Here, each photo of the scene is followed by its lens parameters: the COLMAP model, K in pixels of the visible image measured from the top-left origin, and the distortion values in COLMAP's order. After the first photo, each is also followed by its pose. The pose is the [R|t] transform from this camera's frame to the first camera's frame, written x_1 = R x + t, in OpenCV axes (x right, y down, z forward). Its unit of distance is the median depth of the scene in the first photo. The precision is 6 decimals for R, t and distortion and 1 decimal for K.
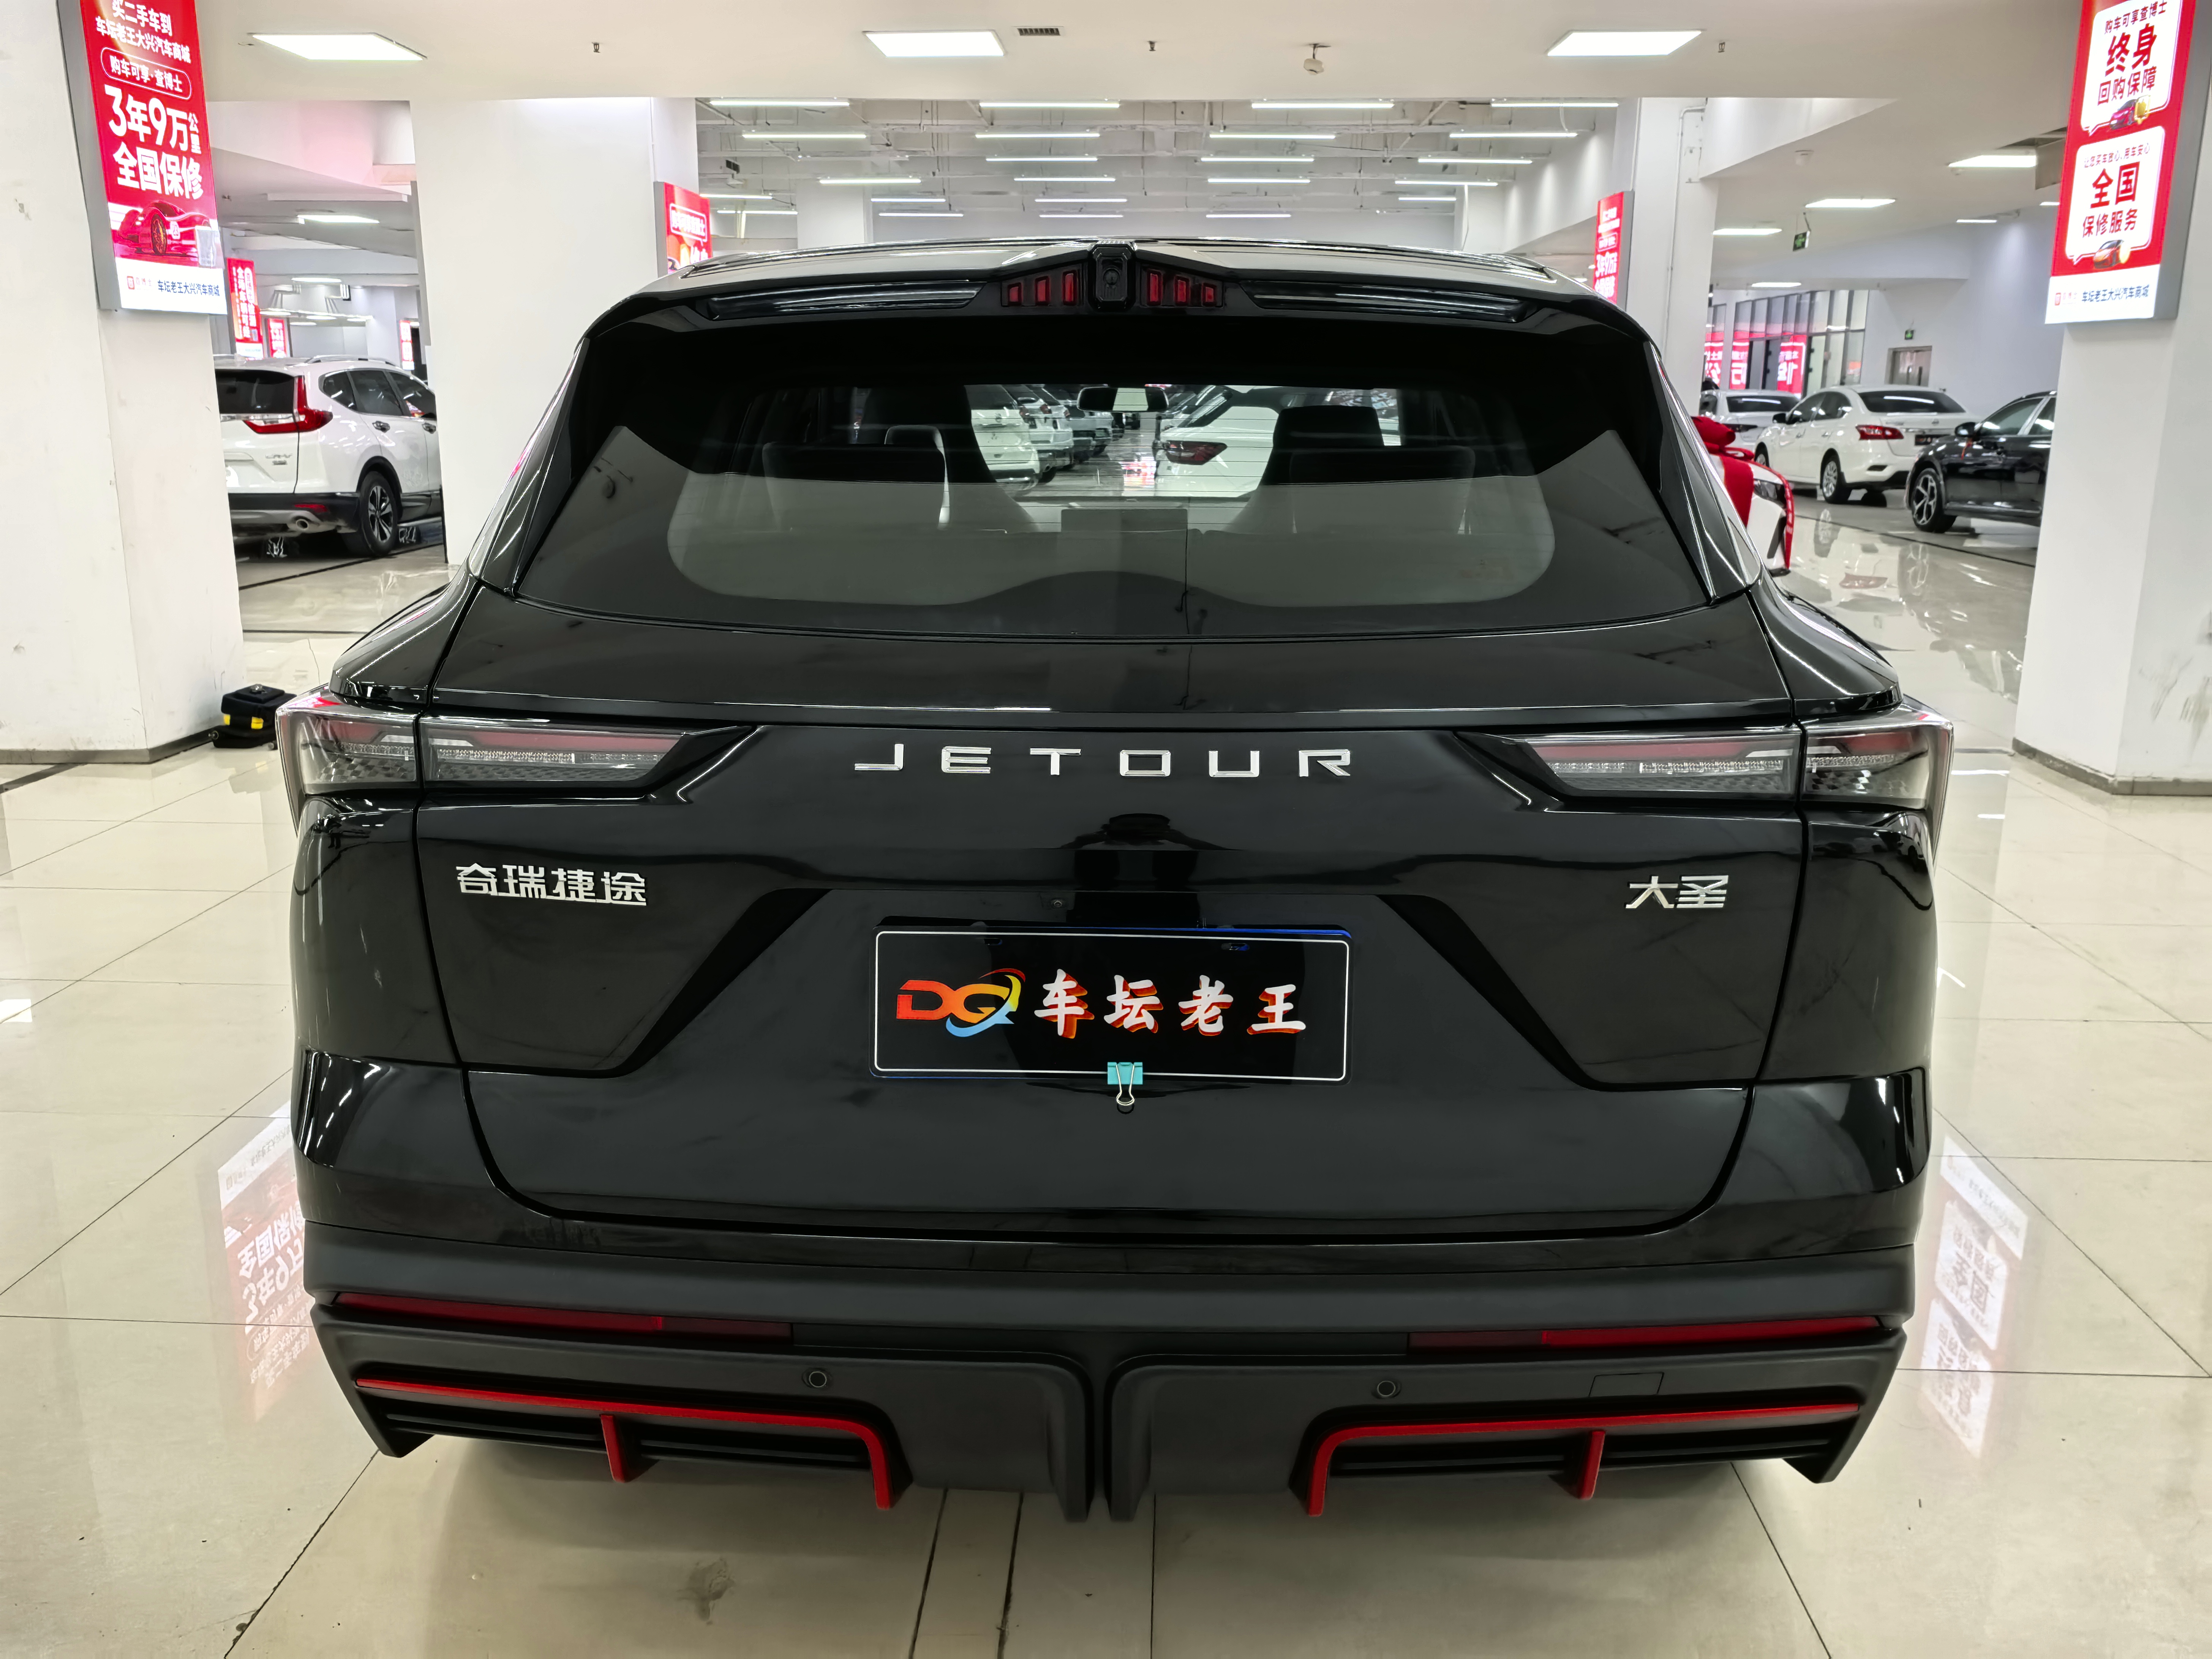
lens RADIAL K [[1779.4, 0, 1098.5], [0, 1779.4, 818.0], [0, 0, 1]] dist [0.029481, -0.040389]
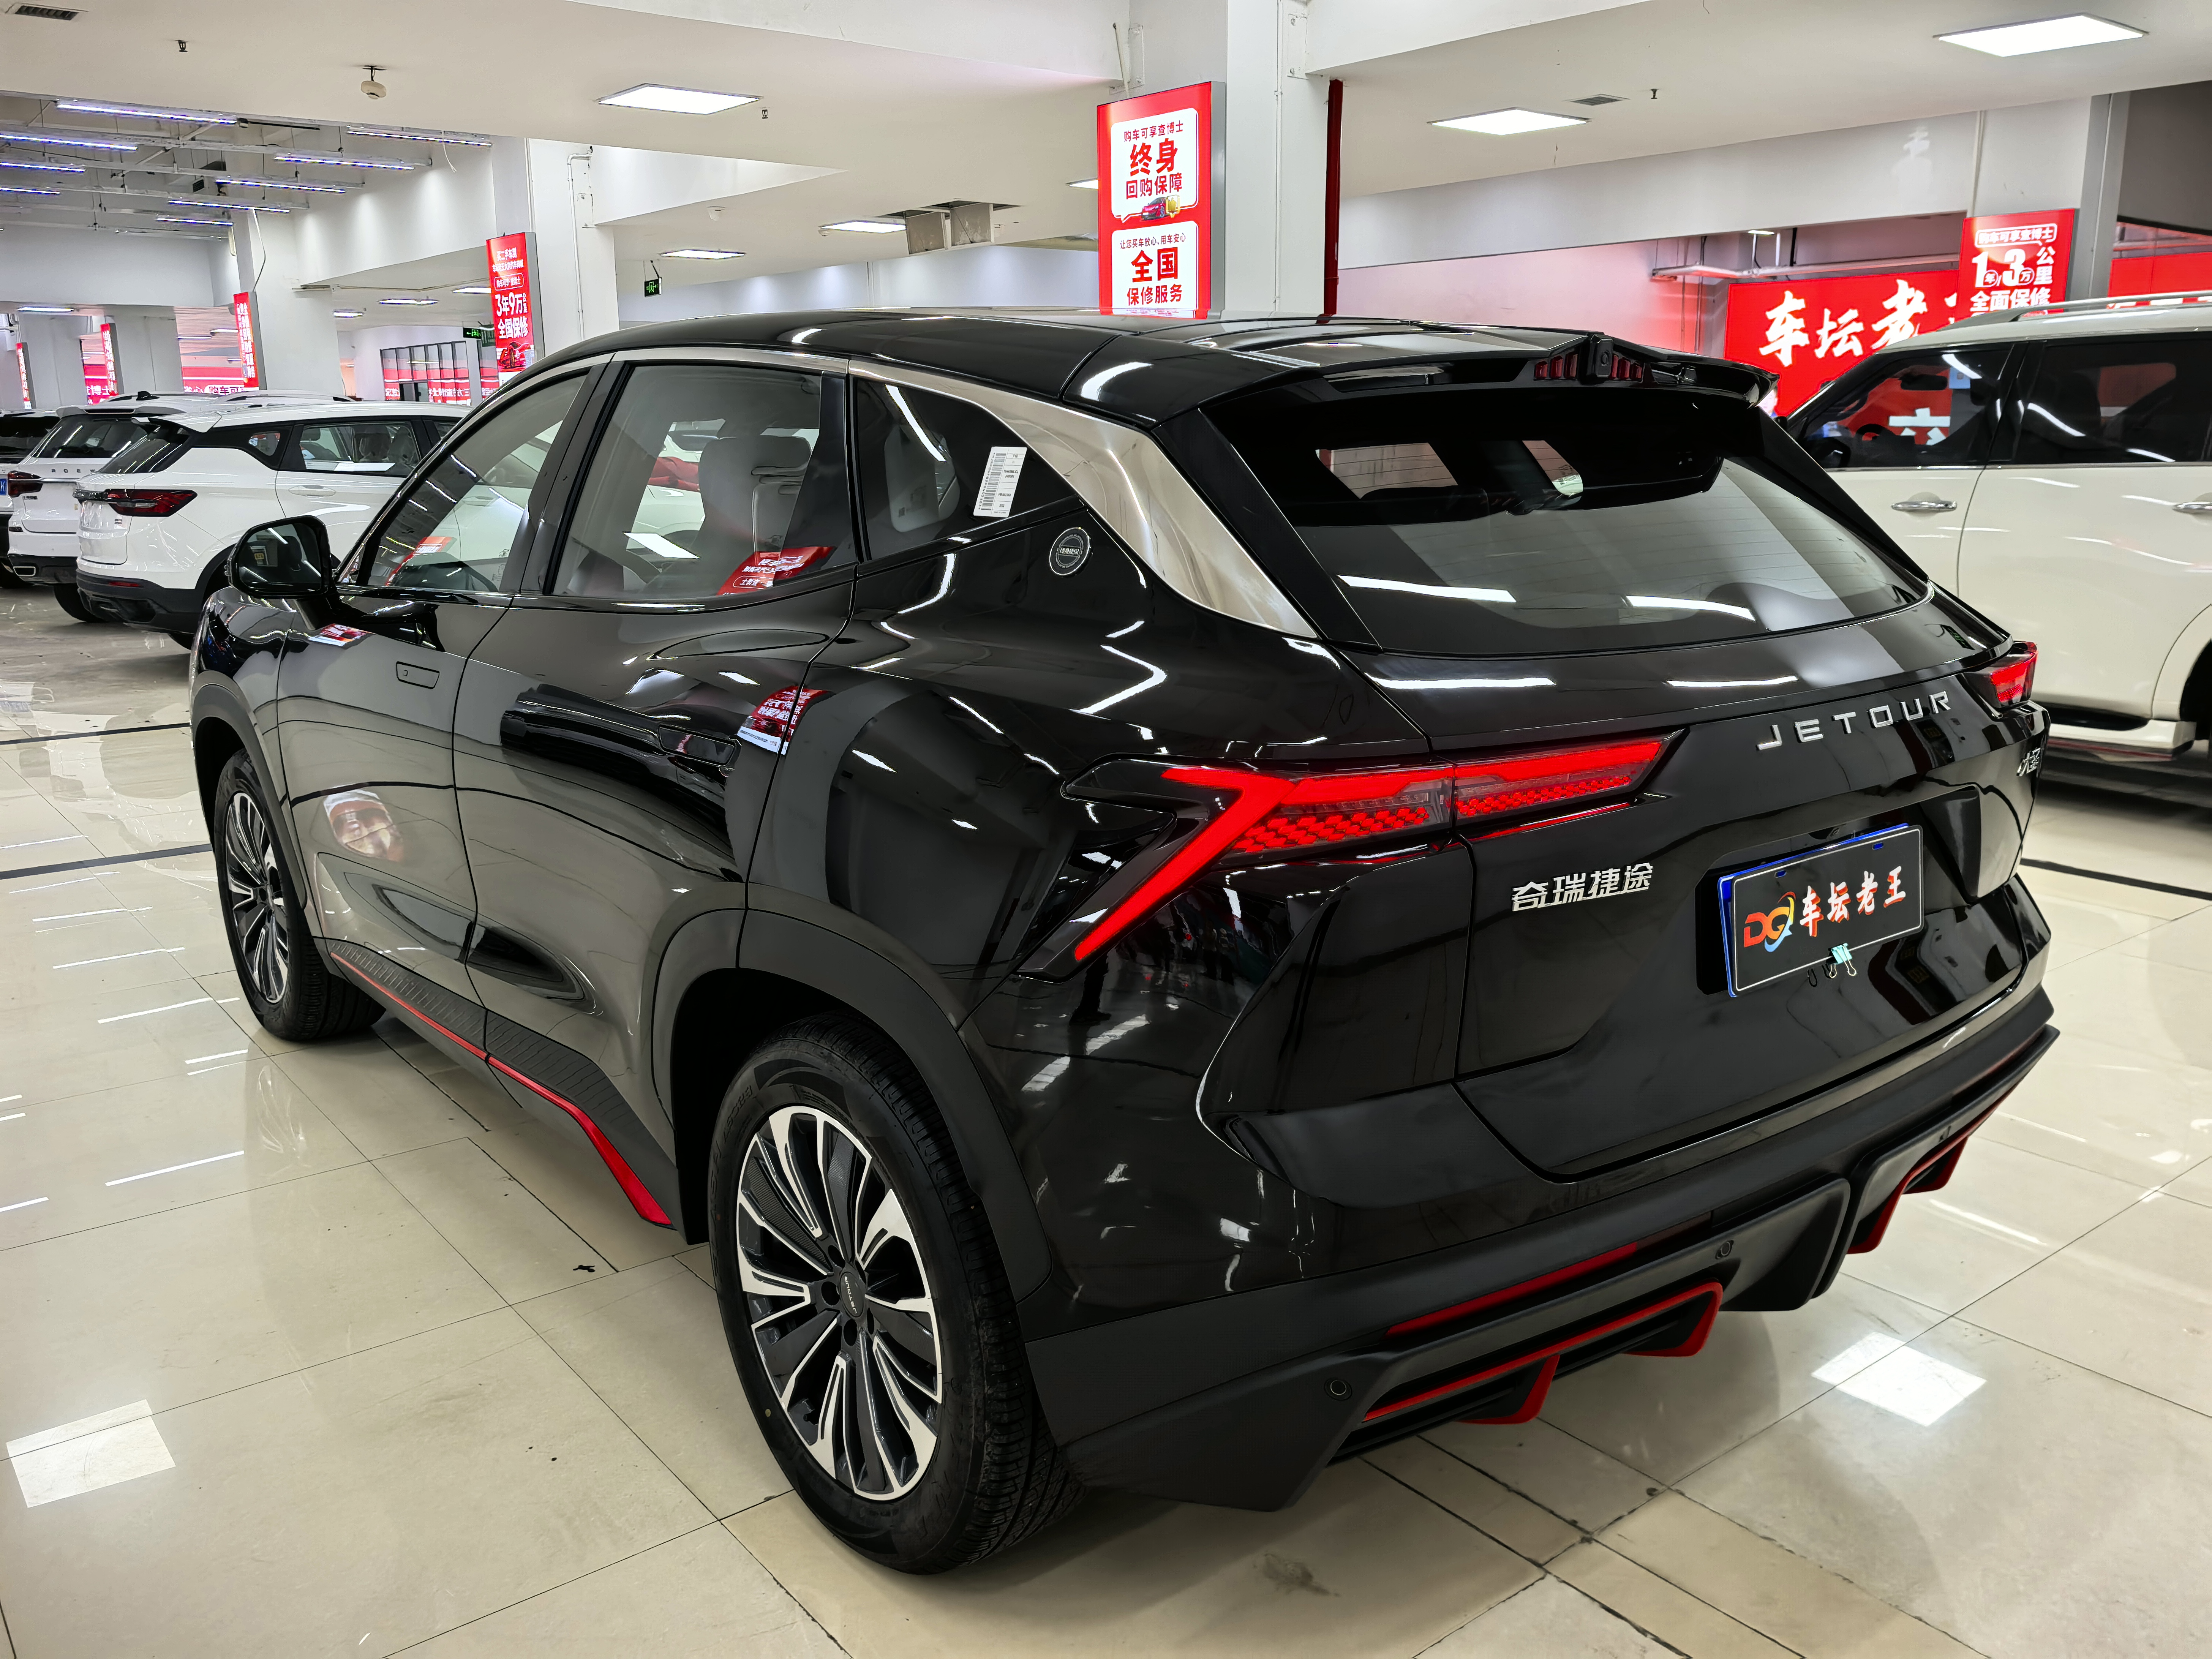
lens RADIAL K [[1779.4, 0, 1099.1], [0, 1779.4, 830.5], [0, 0, 1]] dist [0.029481, -0.040389]
pose [[0.758394, -0.153885, 0.633370, -0.323537], [0.160977, 0.985849, 0.046771, -0.026093], [-0.631605, 0.066487, 0.772434, 0.081375]]
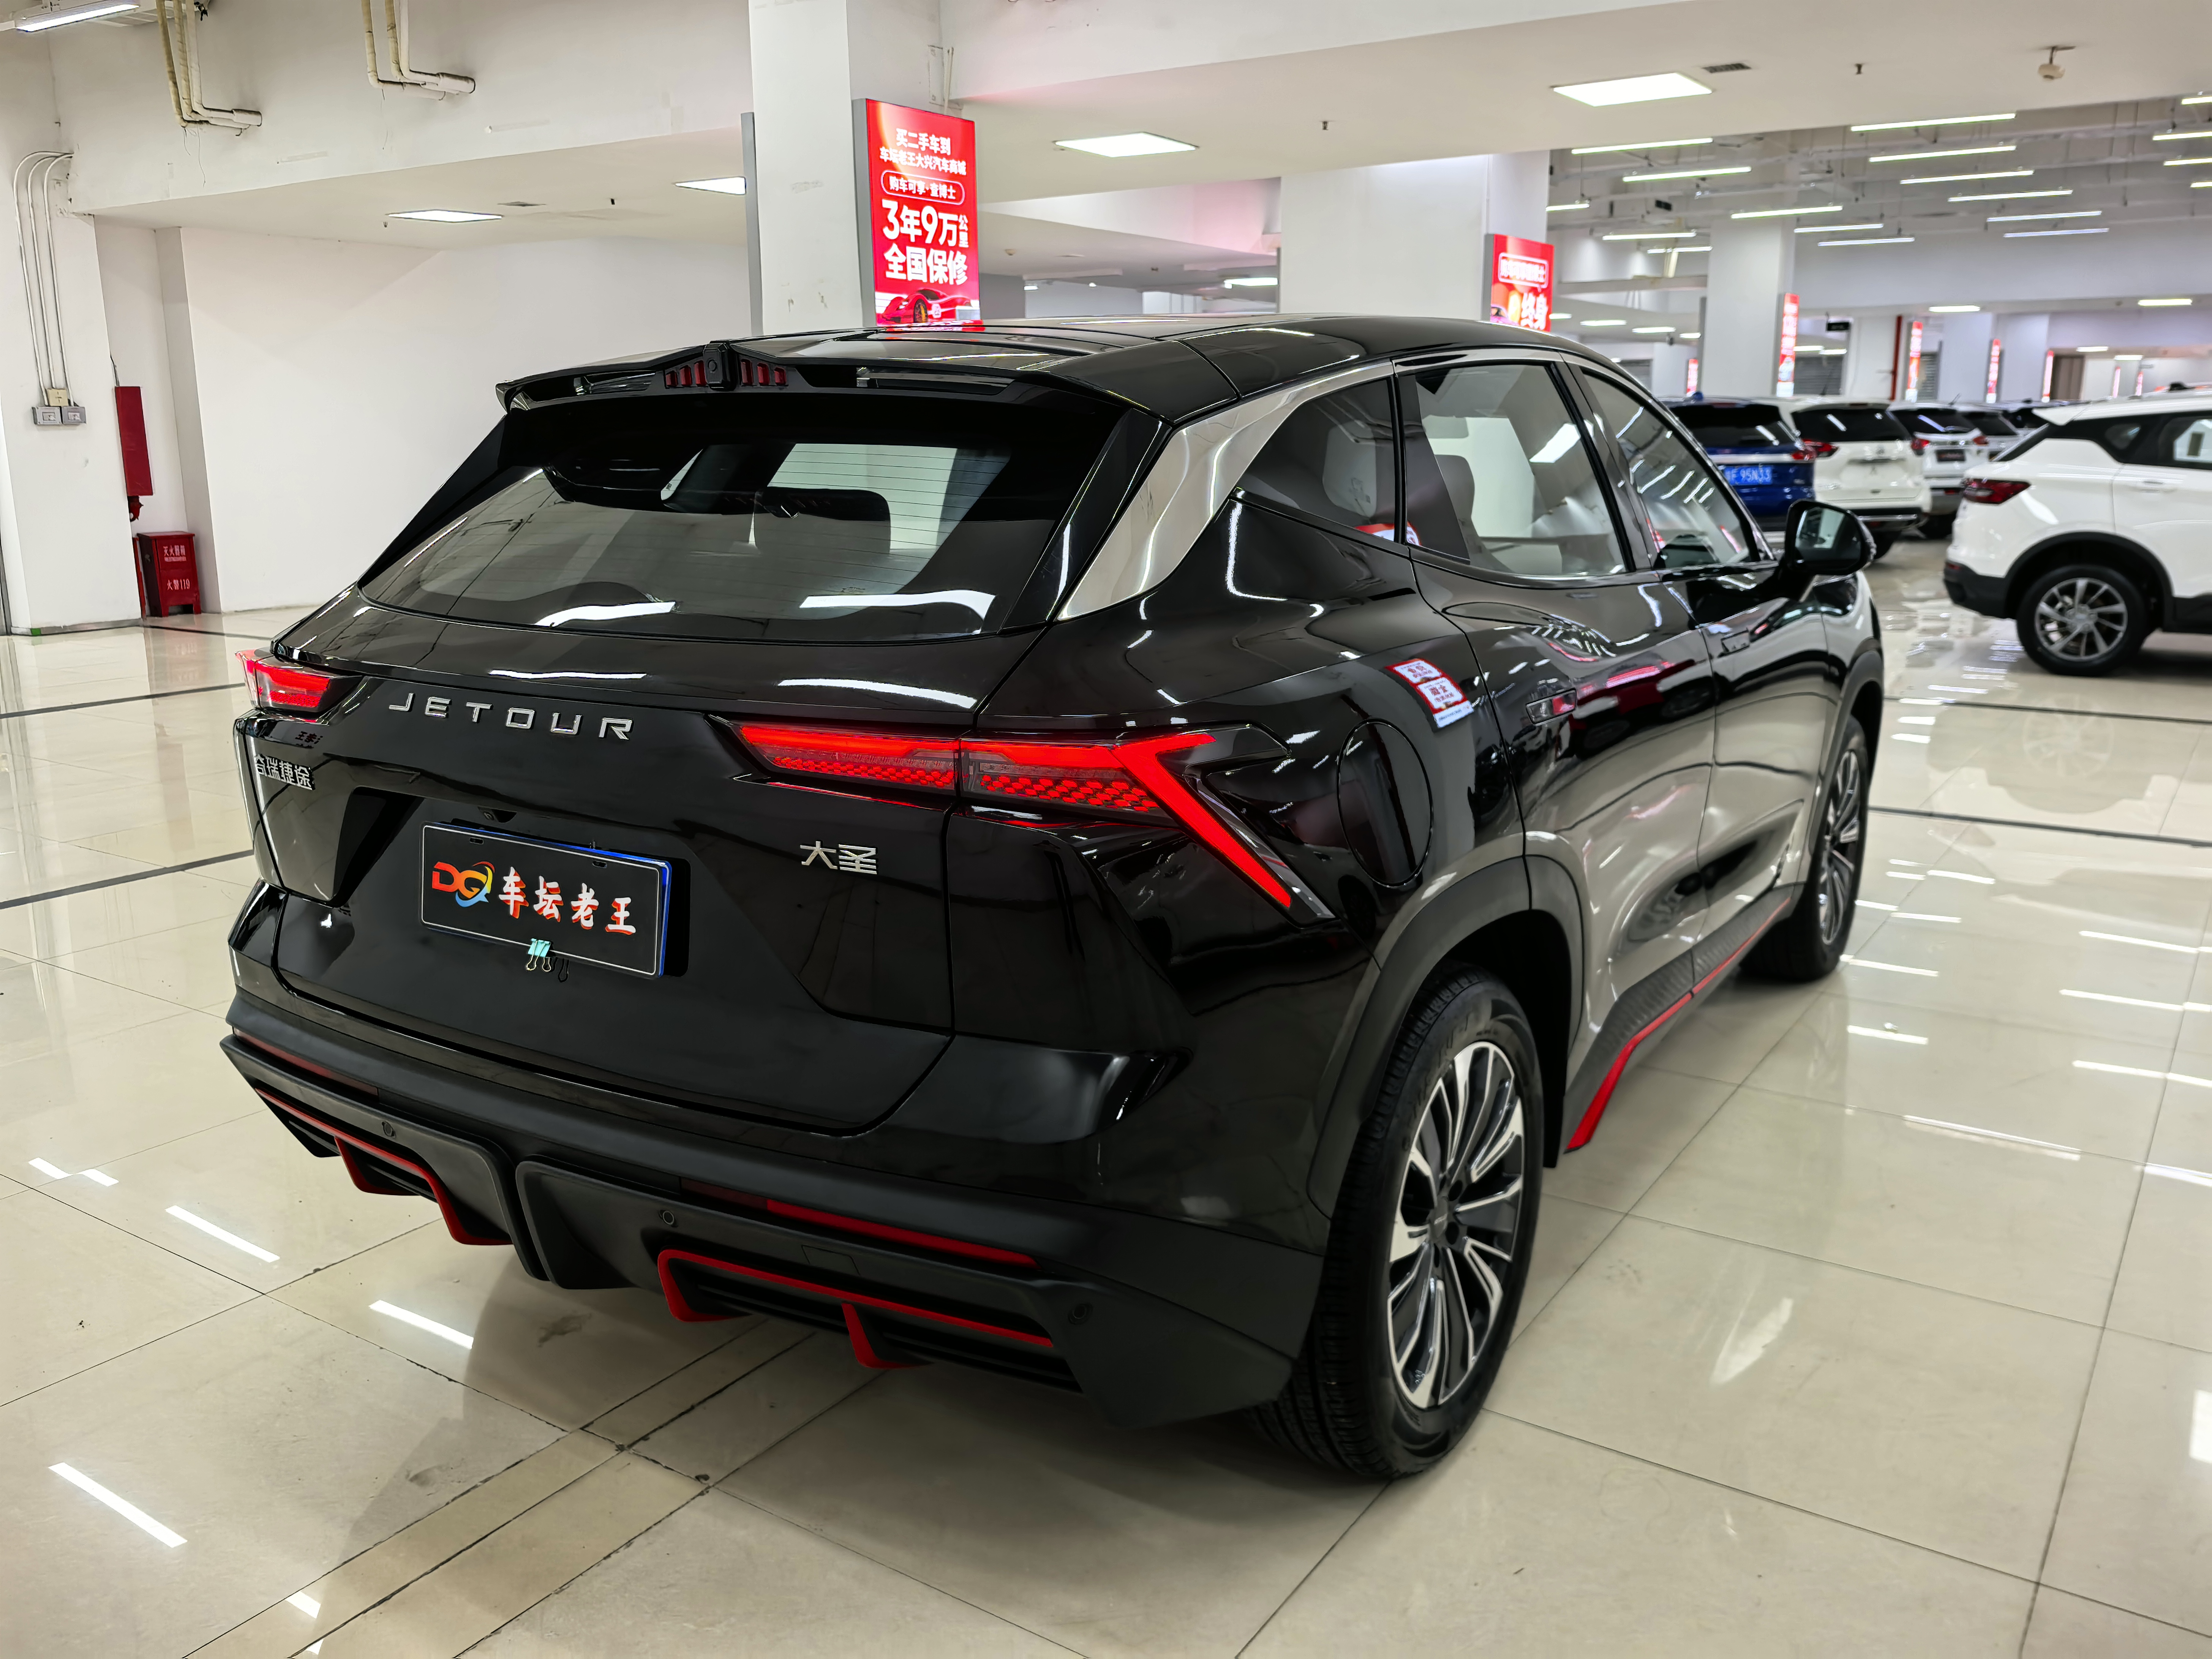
lens RADIAL K [[1779.4, 0, 1149.7], [0, 1779.4, 799.6], [0, 0, 1]] dist [0.029481, -0.040389]
pose [[0.864417, 0.094150, -0.493882, 0.281913], [-0.108433, 0.994104, -0.000278, -0.005156], [0.490943, 0.053794, 0.869529, 0.009804]]
